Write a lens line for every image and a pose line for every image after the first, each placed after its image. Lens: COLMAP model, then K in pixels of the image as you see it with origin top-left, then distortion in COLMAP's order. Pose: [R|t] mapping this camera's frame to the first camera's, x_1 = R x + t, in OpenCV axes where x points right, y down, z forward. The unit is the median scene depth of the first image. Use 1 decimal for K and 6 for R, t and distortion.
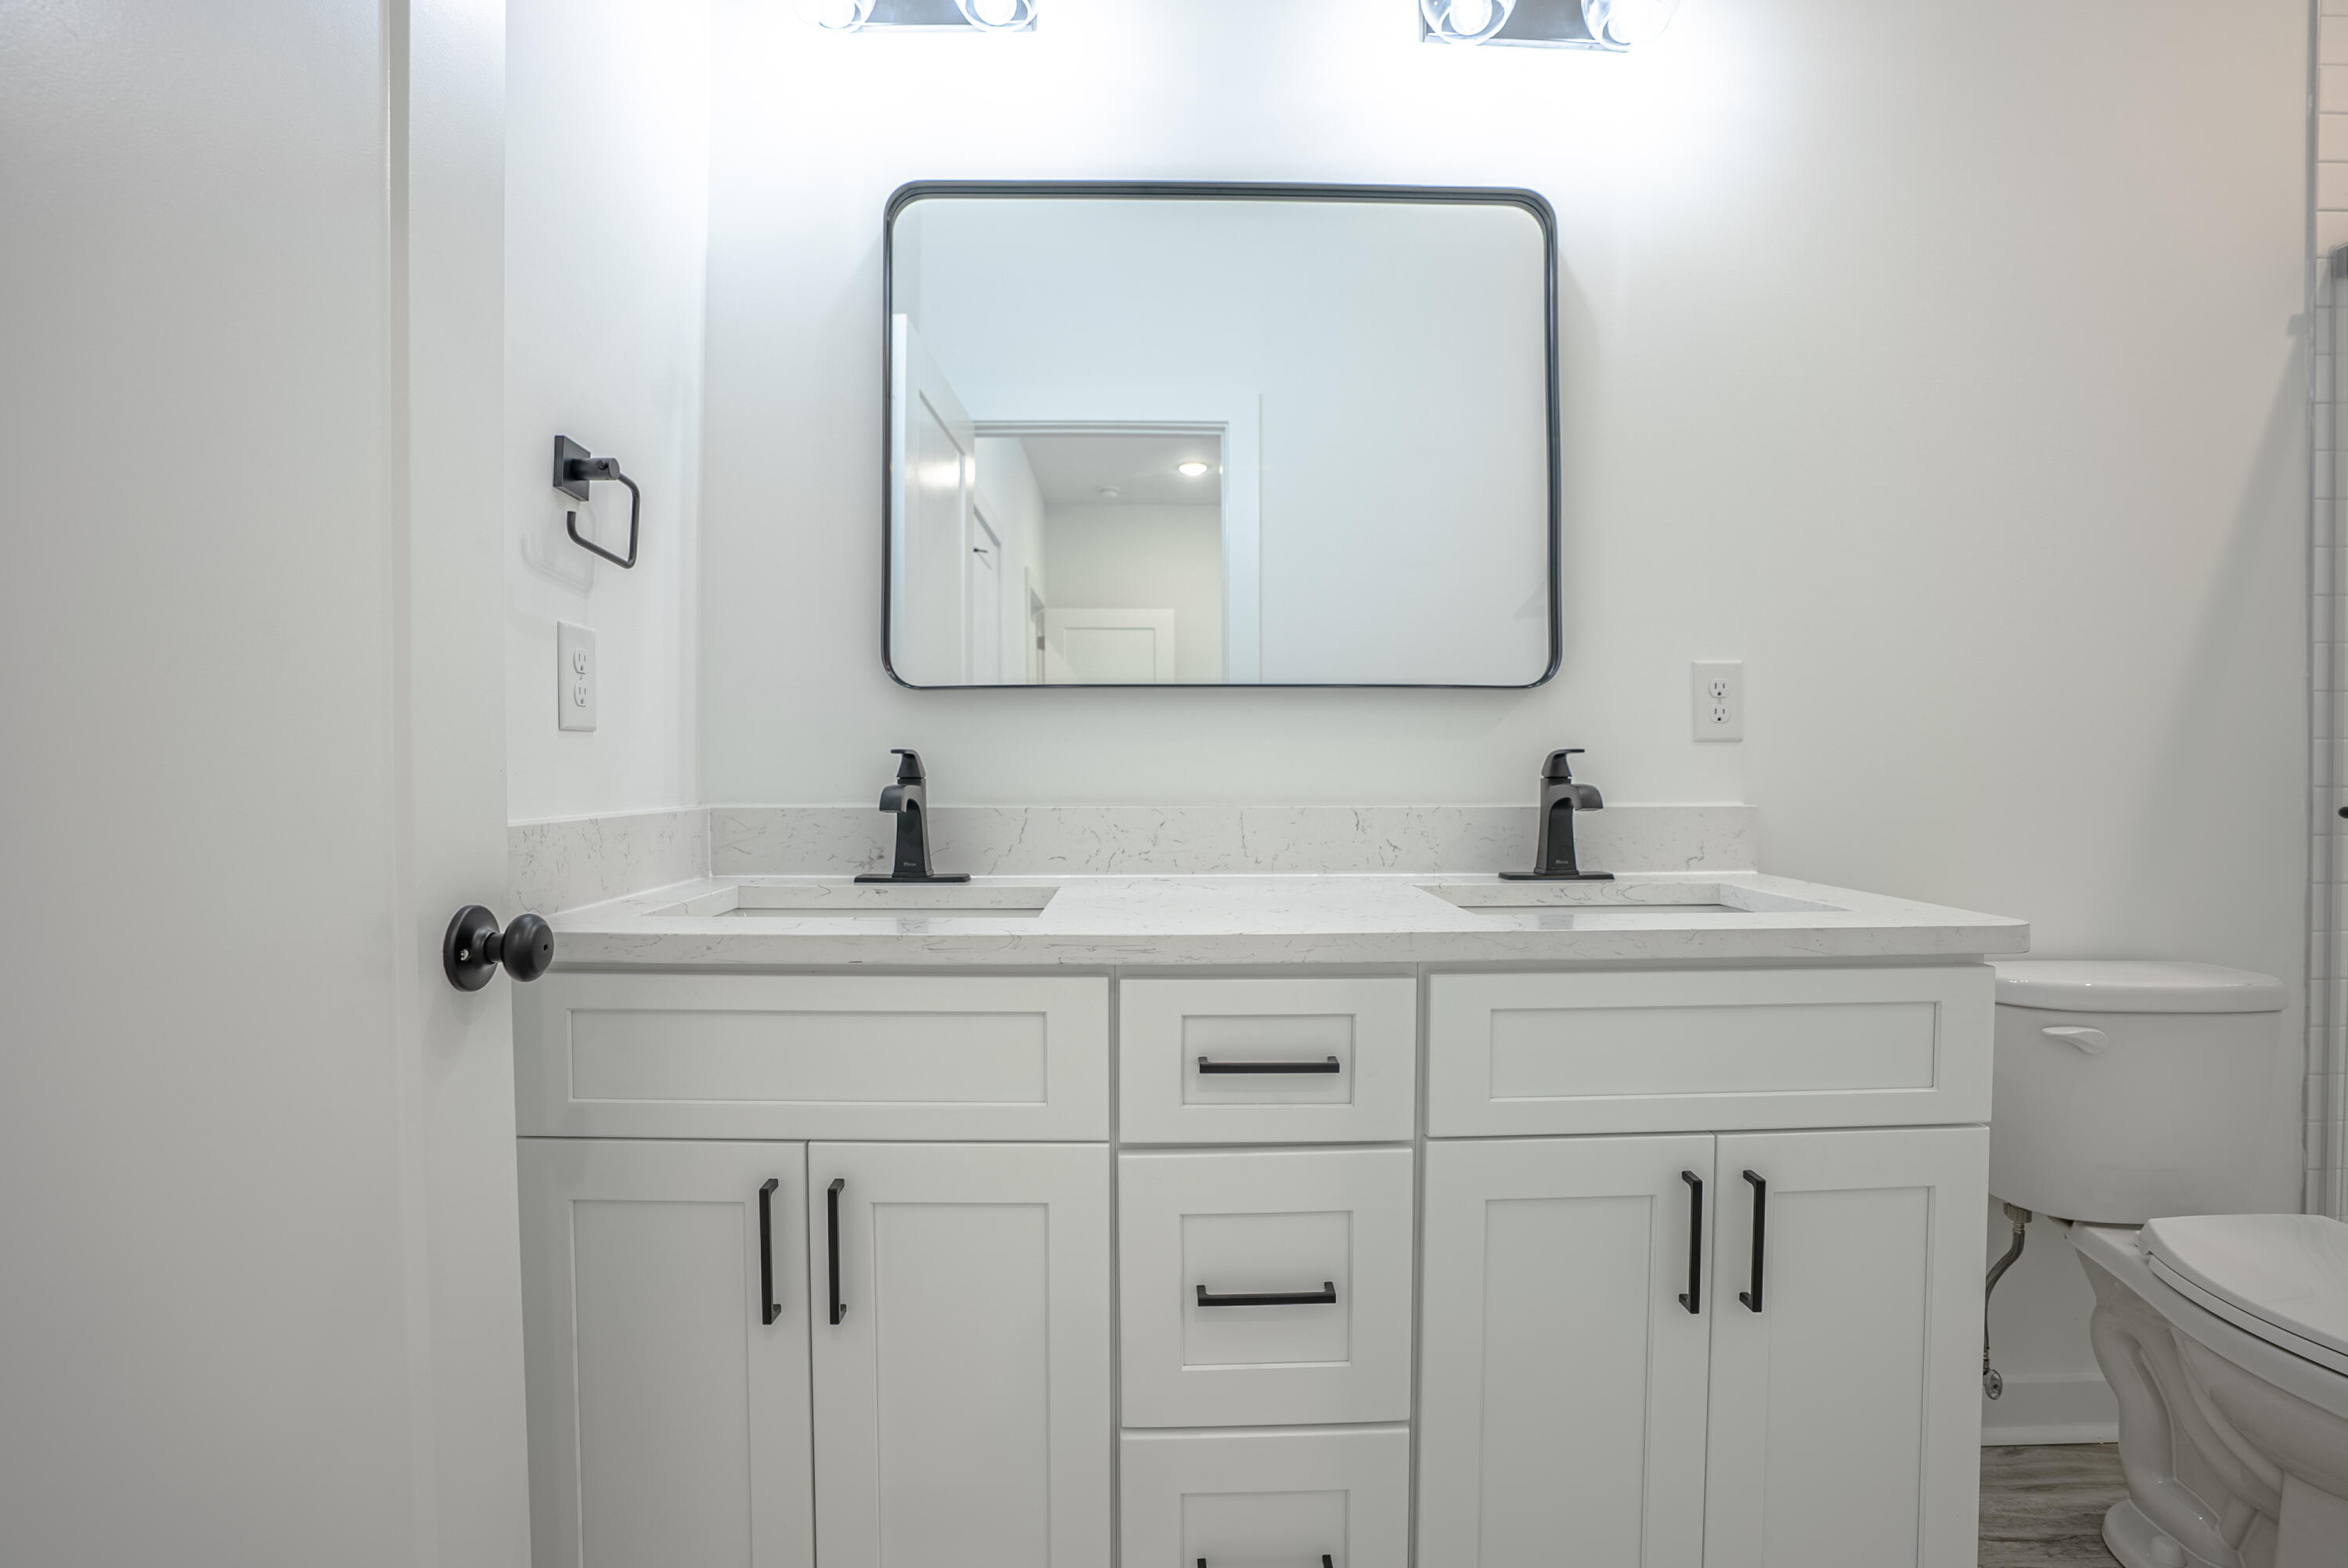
lens RADIAL K [[1116.6, 0, 1184.1], [0, 1116.6, 778.7], [0, 0, 1]] dist [-0.075948, 0.031814]
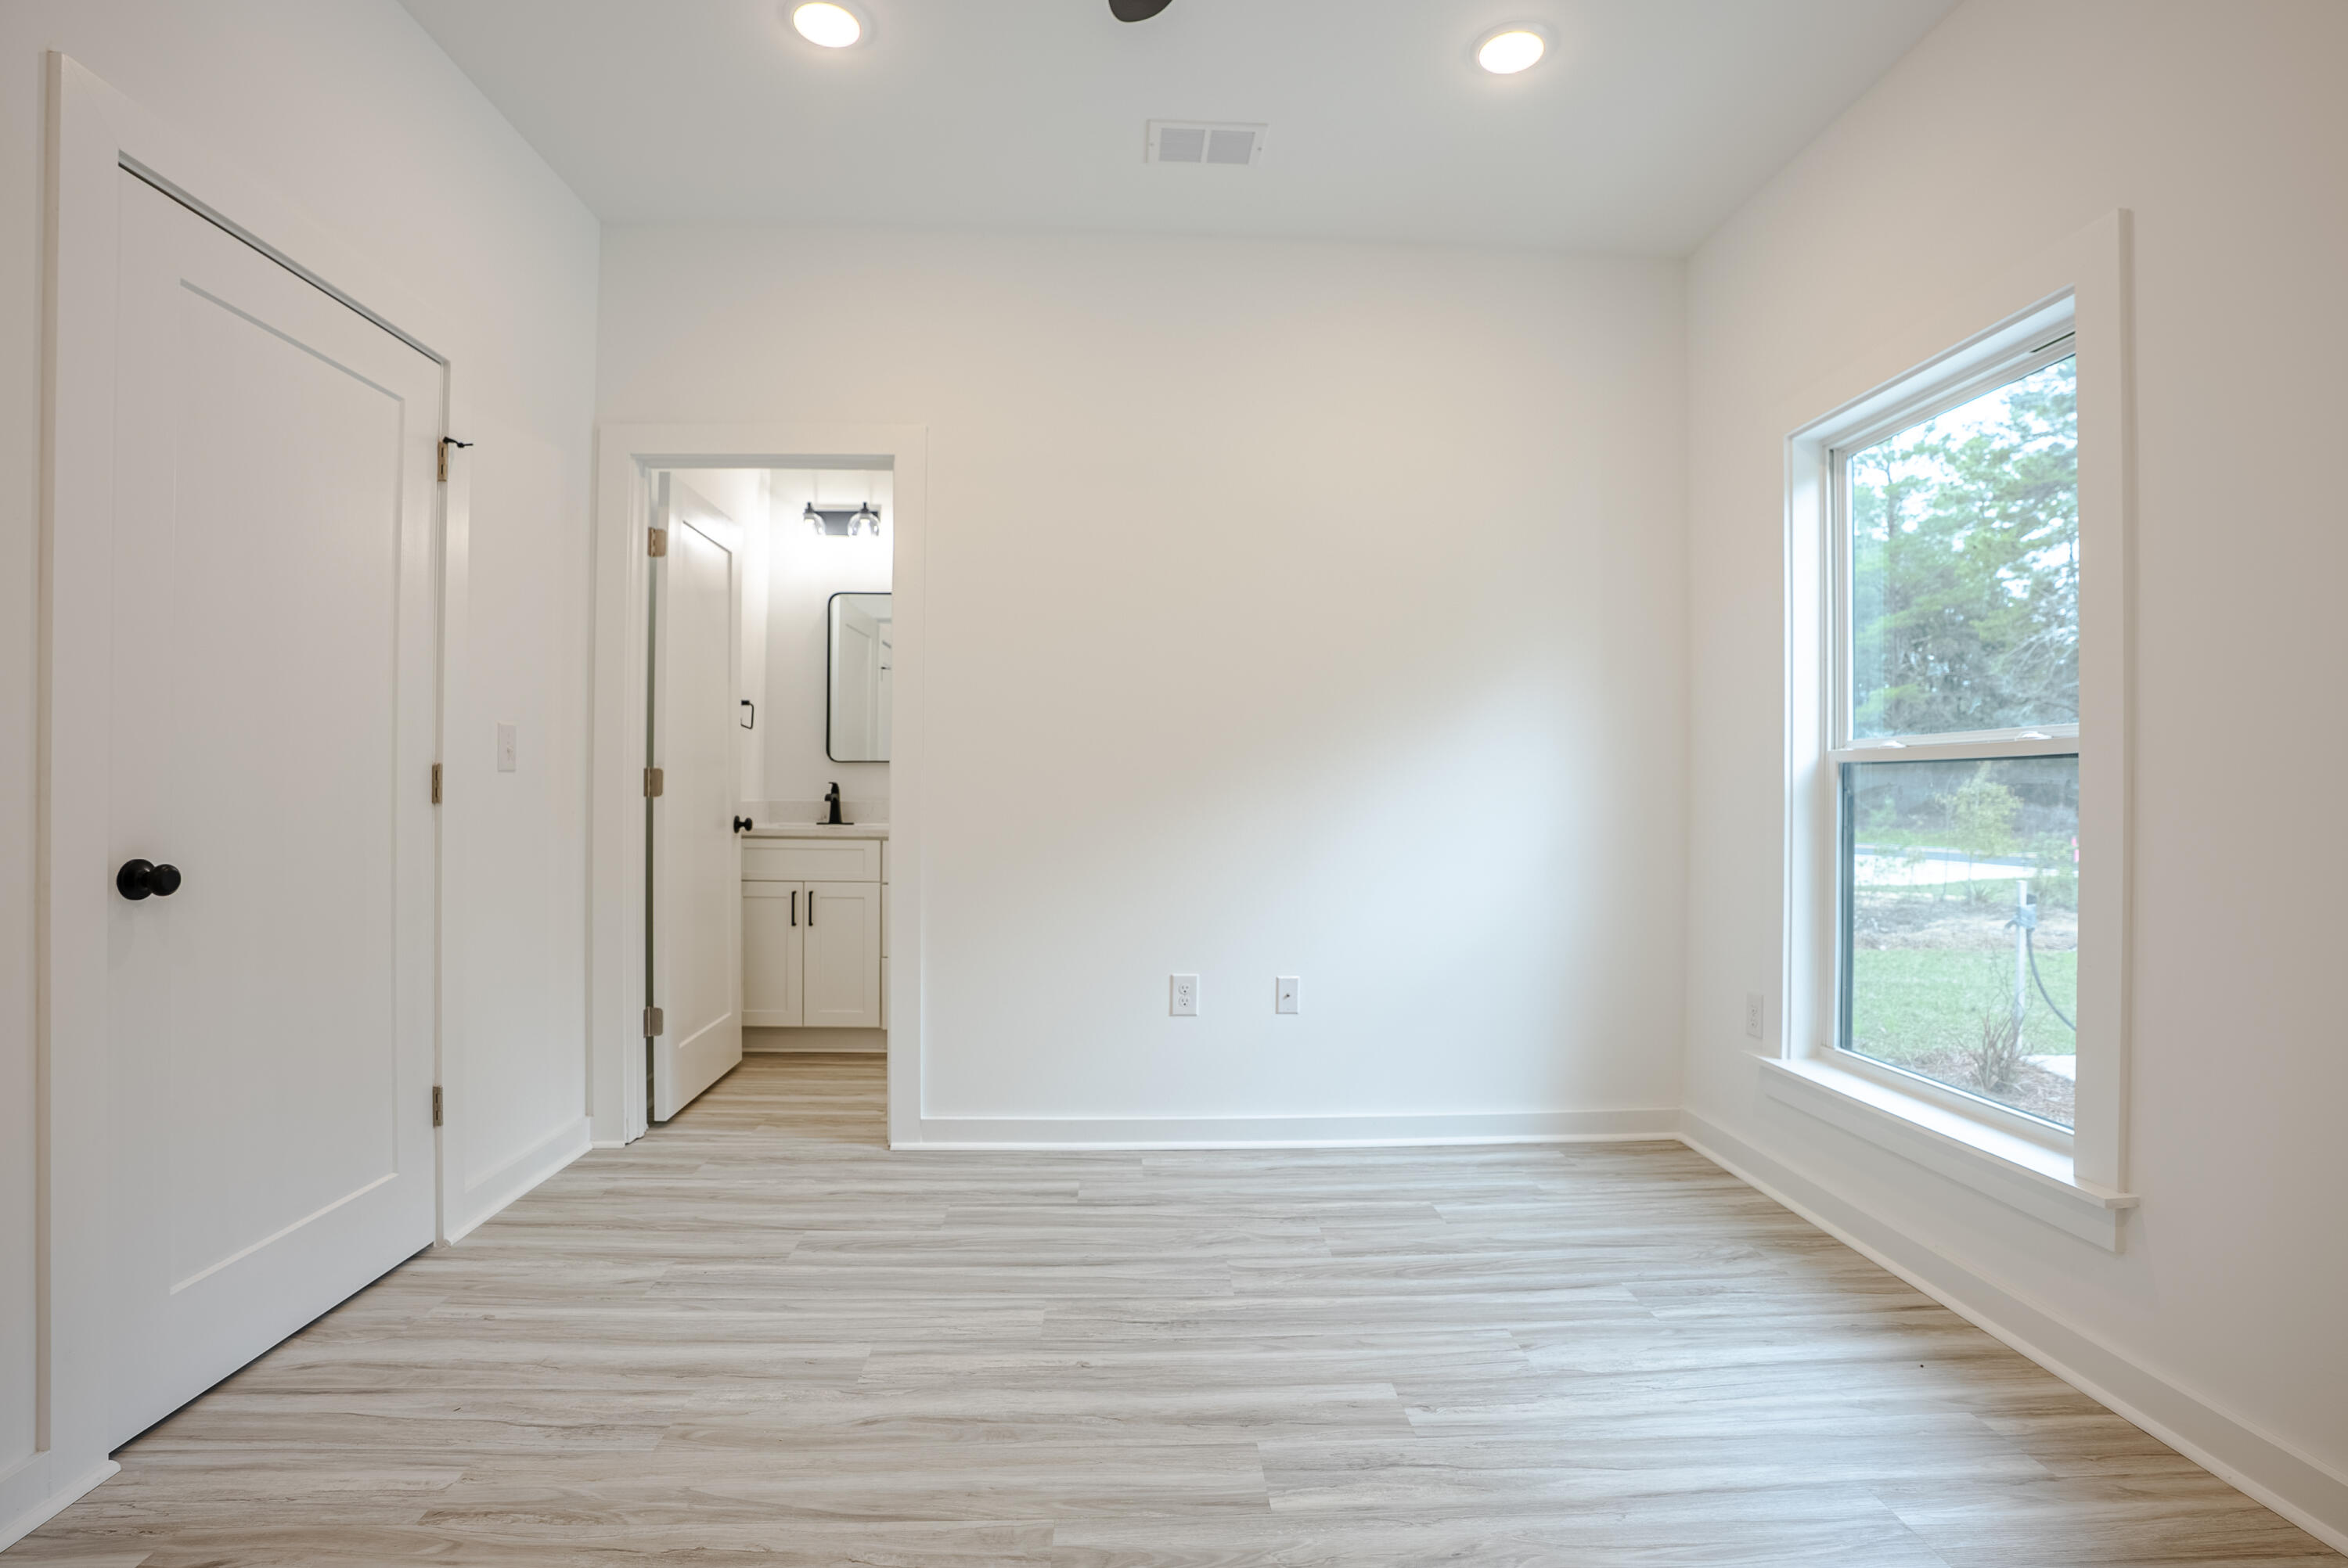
lens RADIAL K [[1116.6, 0, 1184.1], [0, 1116.6, 778.7], [0, 0, 1]] dist [-0.075948, 0.031814]
pose [[0.999637, -0.000576, 0.026922, 0.678682], [0.001216, 0.999717, -0.023758, 0.040954], [-0.026901, 0.023783, 0.999355, -2.235546]]
